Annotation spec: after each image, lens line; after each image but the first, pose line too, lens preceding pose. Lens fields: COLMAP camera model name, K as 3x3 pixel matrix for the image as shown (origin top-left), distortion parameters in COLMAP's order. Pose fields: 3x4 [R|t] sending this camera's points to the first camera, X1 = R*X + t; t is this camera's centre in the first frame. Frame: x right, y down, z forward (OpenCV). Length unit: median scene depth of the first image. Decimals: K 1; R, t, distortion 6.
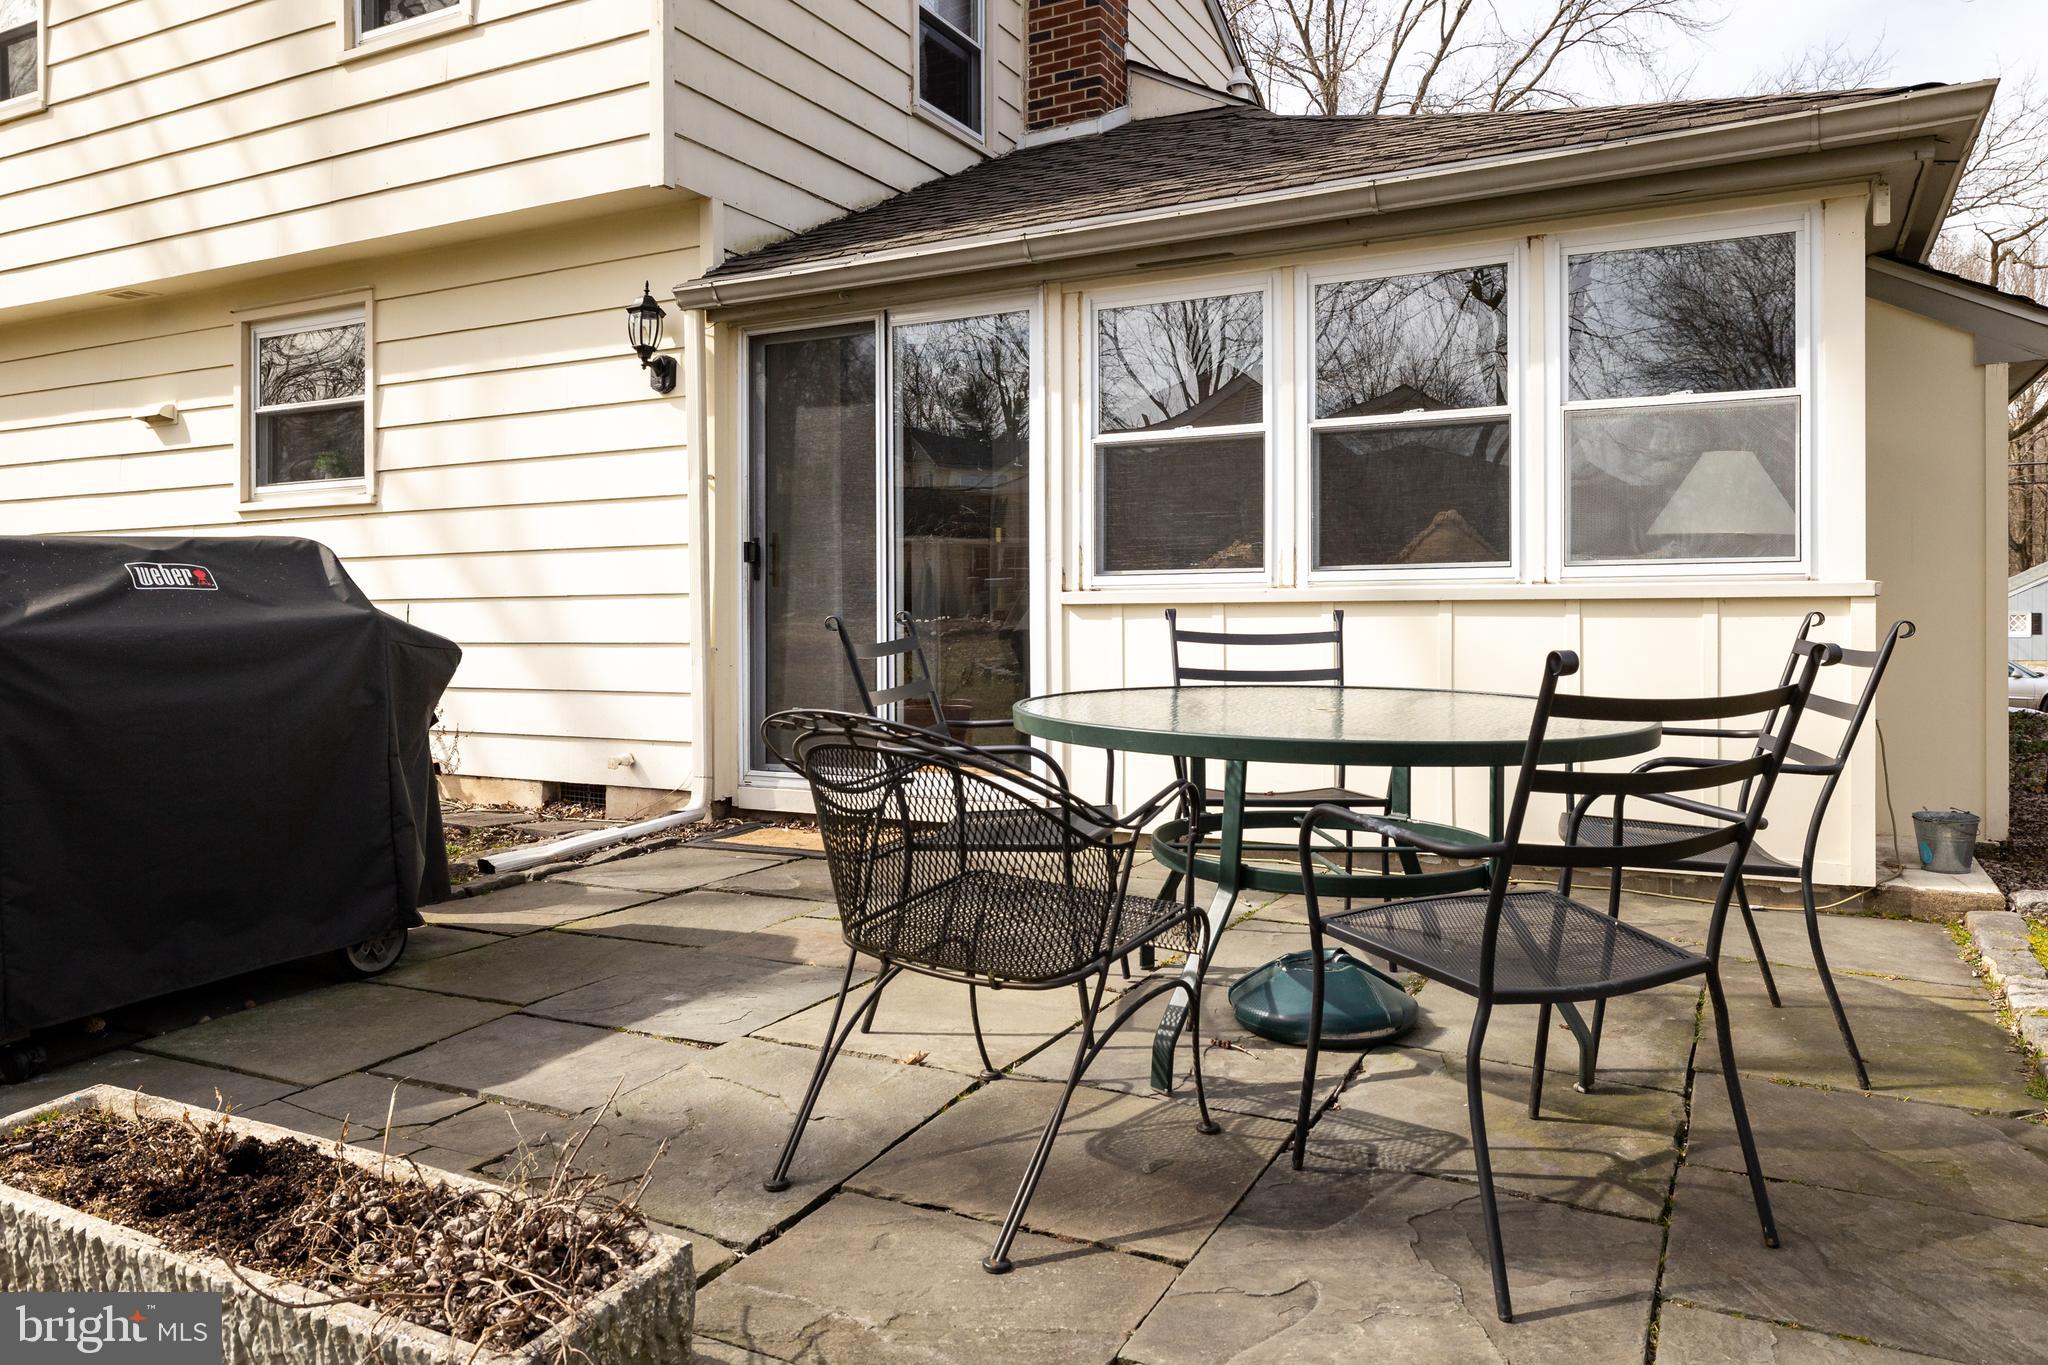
lens RADIAL K [[1390.1, 0, 1056.6], [0, 1390.1, 638.6], [0, 0, 1]] dist [-0.003809, -0.005168]
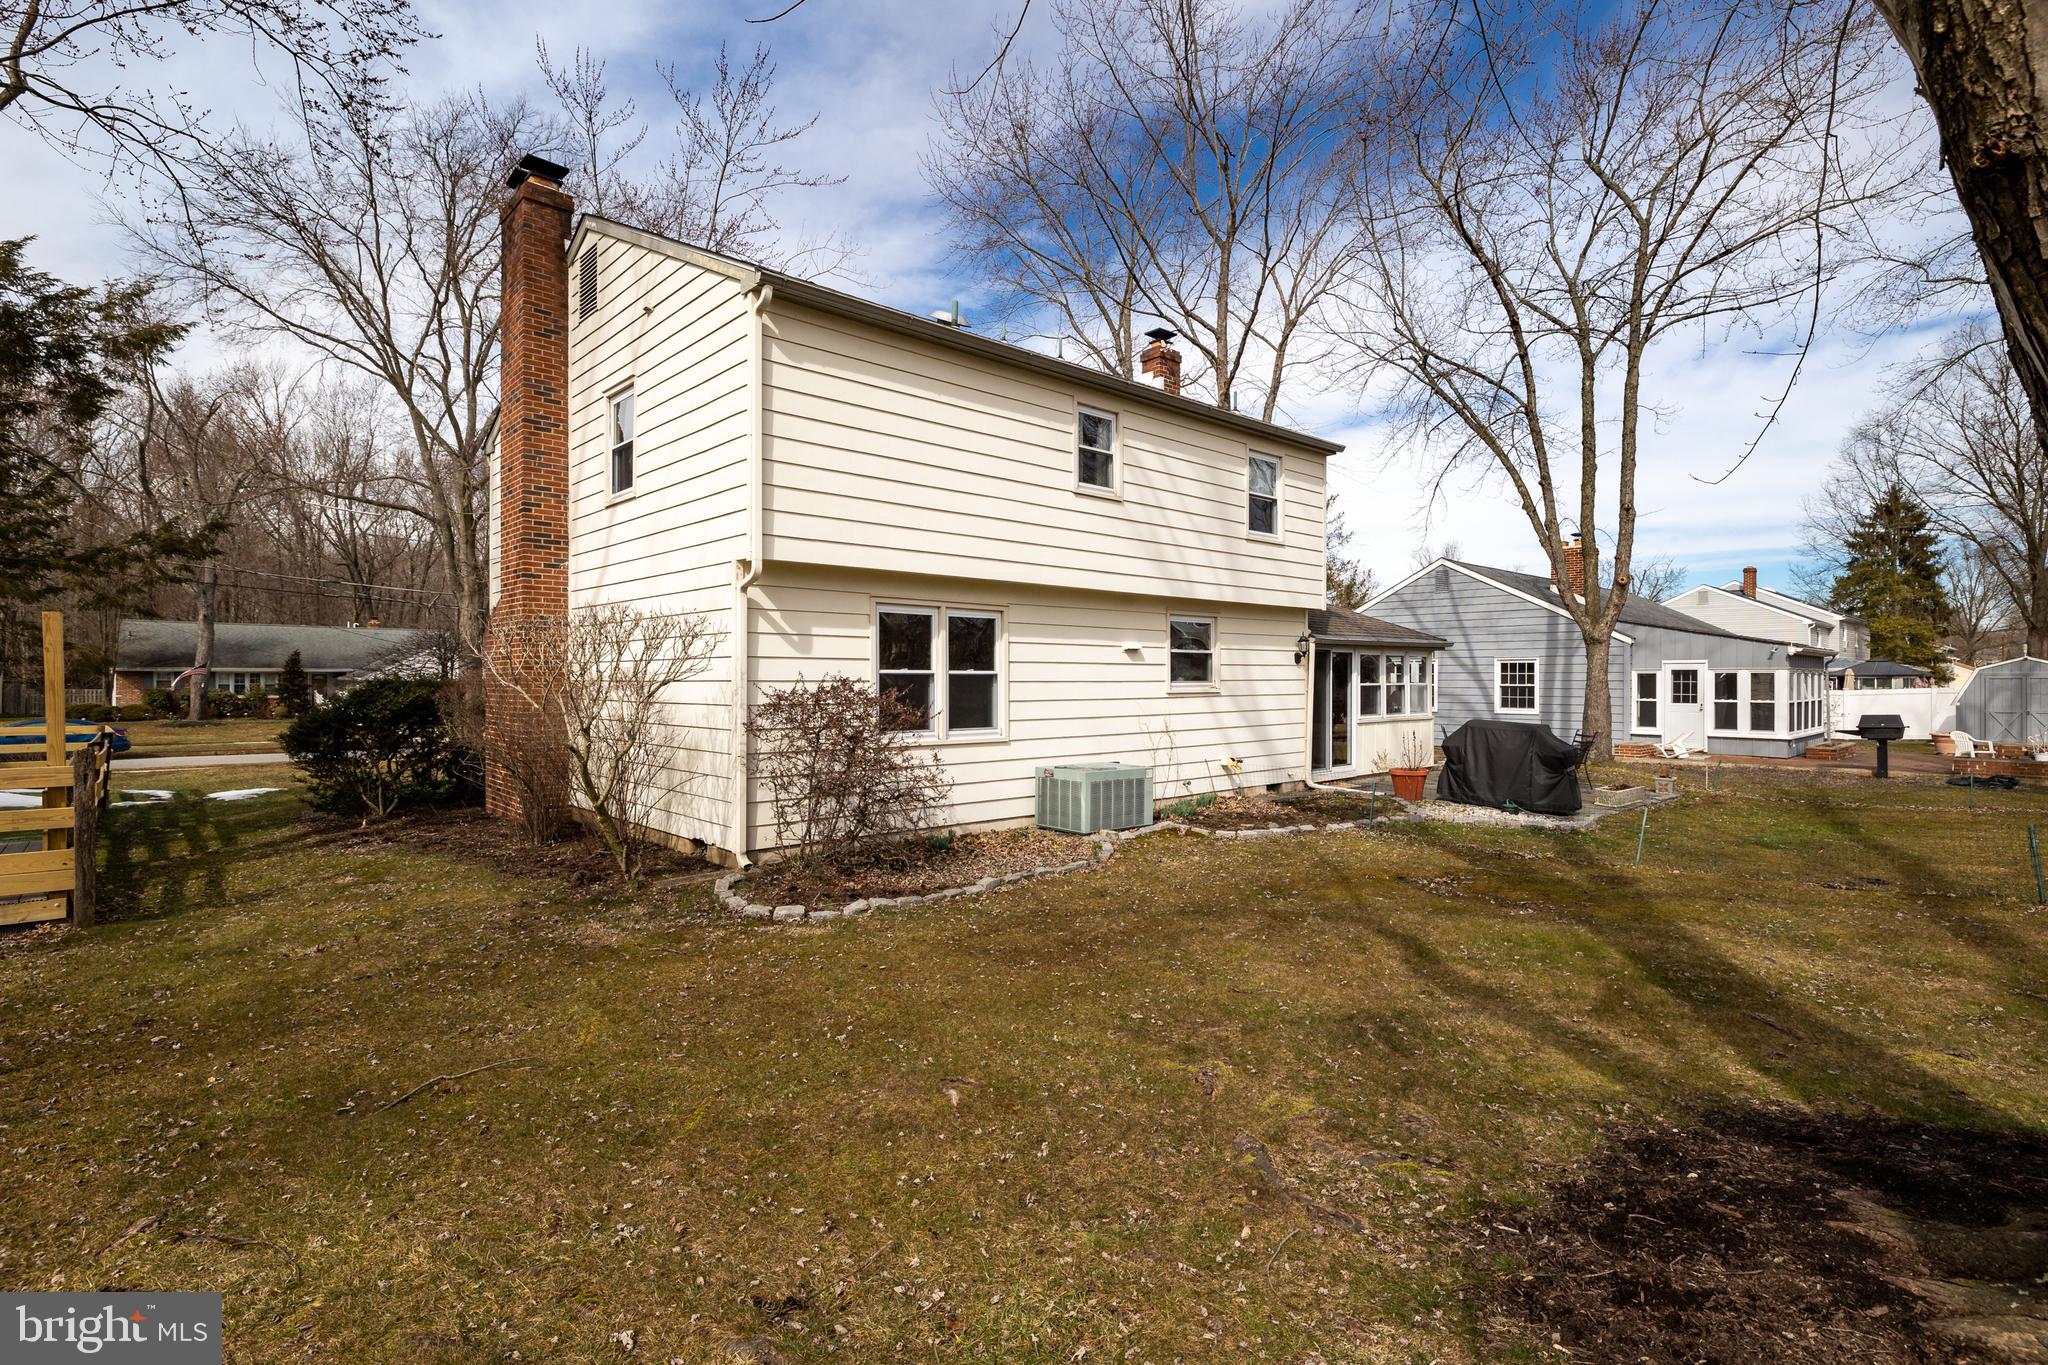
lens RADIAL K [[975.1, 0, 1023.8], [0, 975.1, 687.9], [0, 0, 1]] dist [-0.002342, -0.000076]
pose [[0.367308, -0.014453, 0.929987, -2.762180], [-0.003789, 0.999848, 0.017035, -0.157942], [-0.930092, -0.009781, 0.367198, 0.753437]]
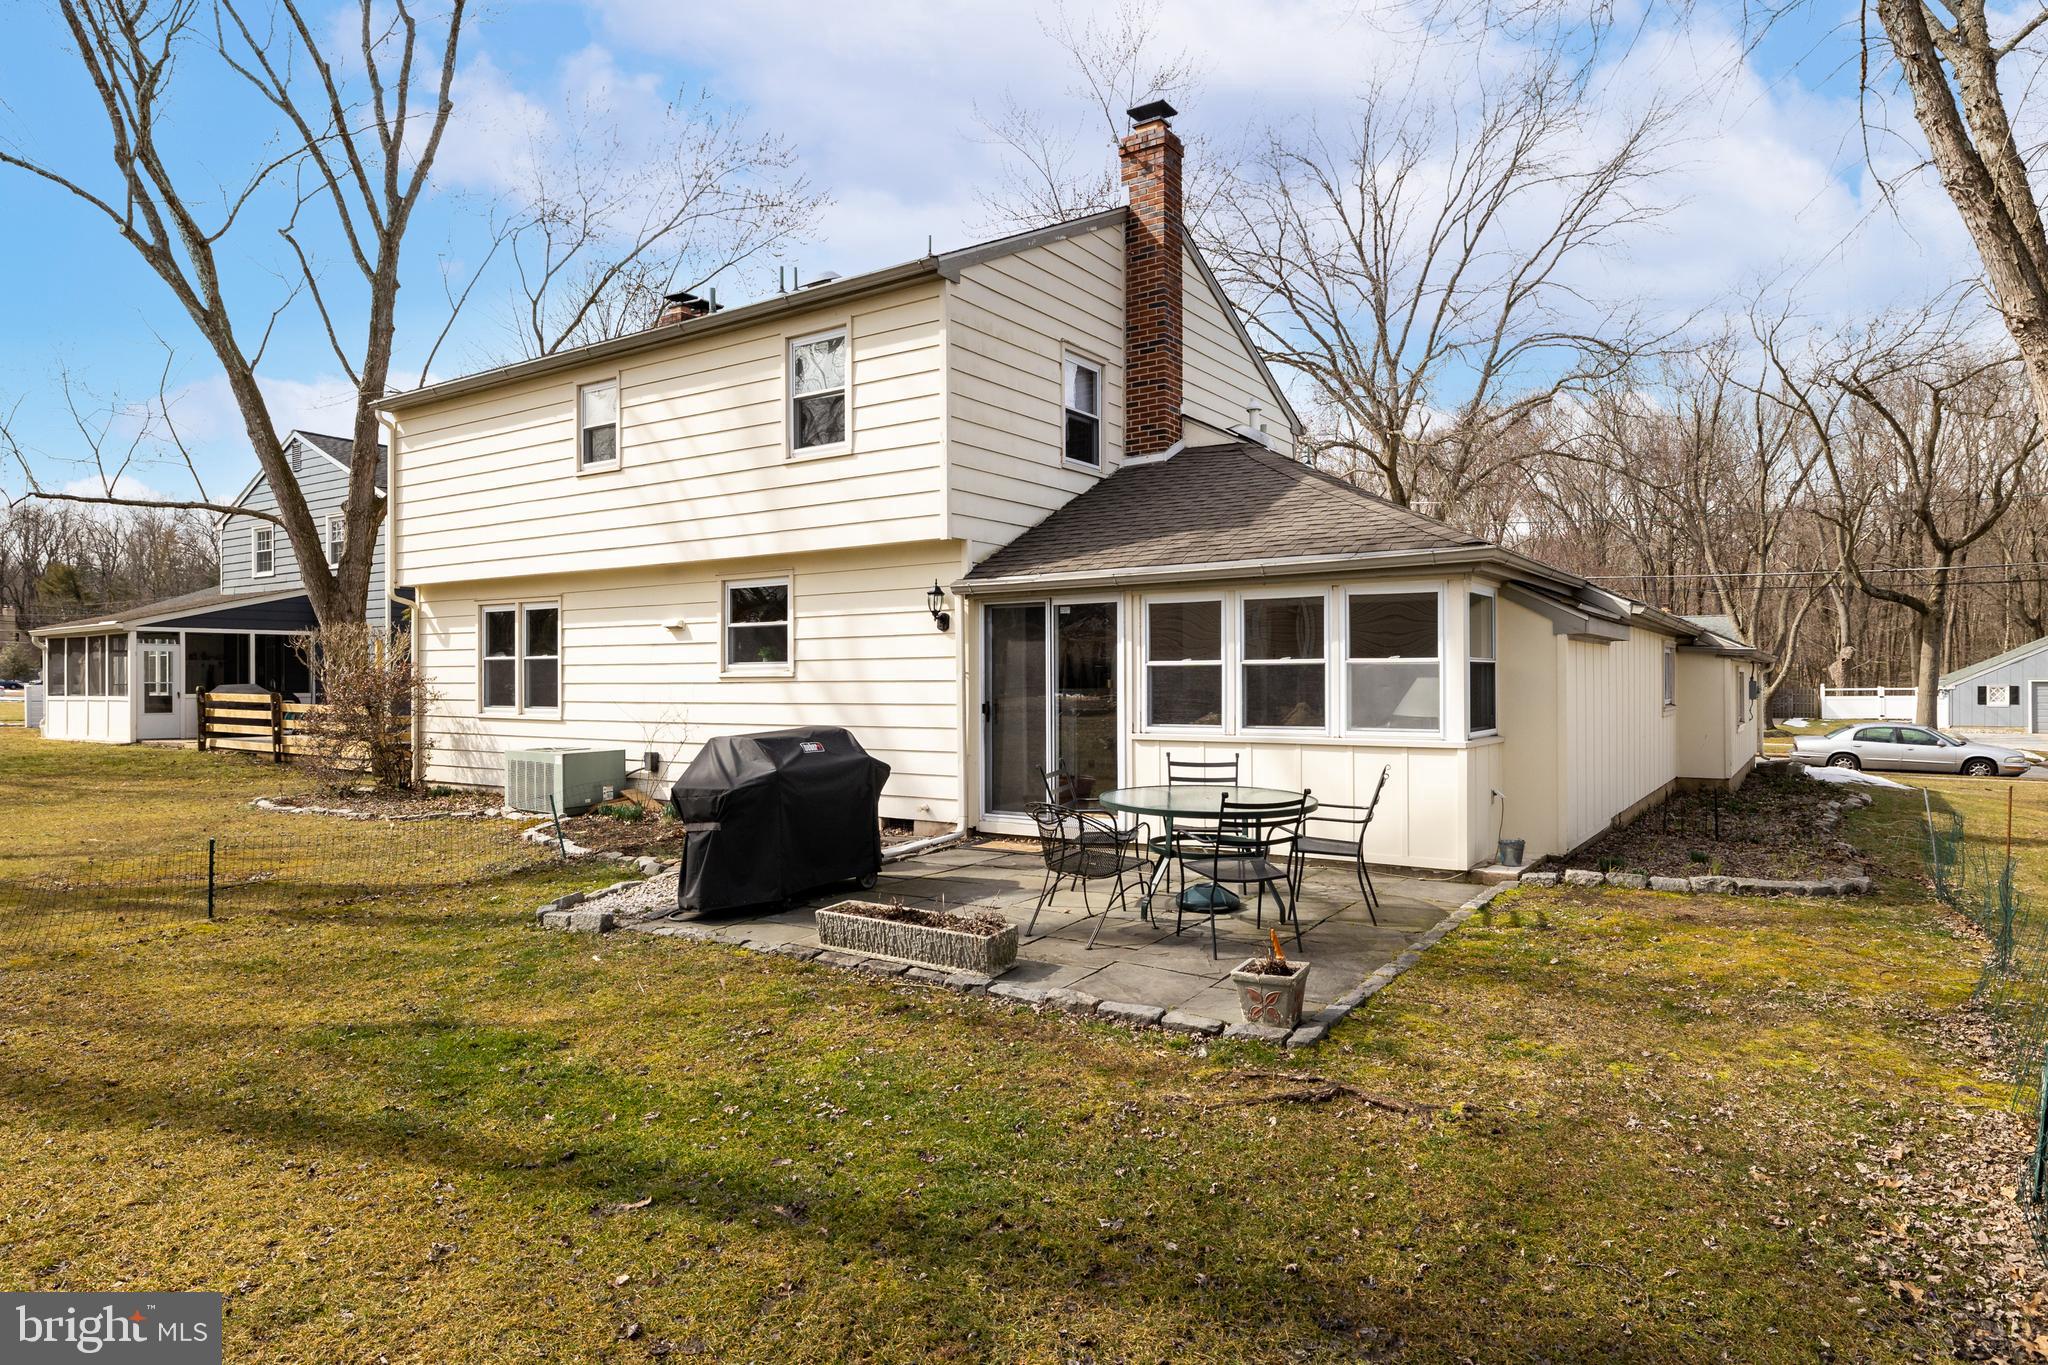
lens RADIAL K [[1218.7, 0, 1008.6], [0, 1218.7, 686.7], [0, 0, 1]] dist [-0.015464, 0.012851]
pose [[0.989846, -0.001416, -0.142135, 0.072975], [0.000729, 0.999988, -0.004889, -0.085221], [0.142140, 0.004735, 0.989835, -0.795094]]
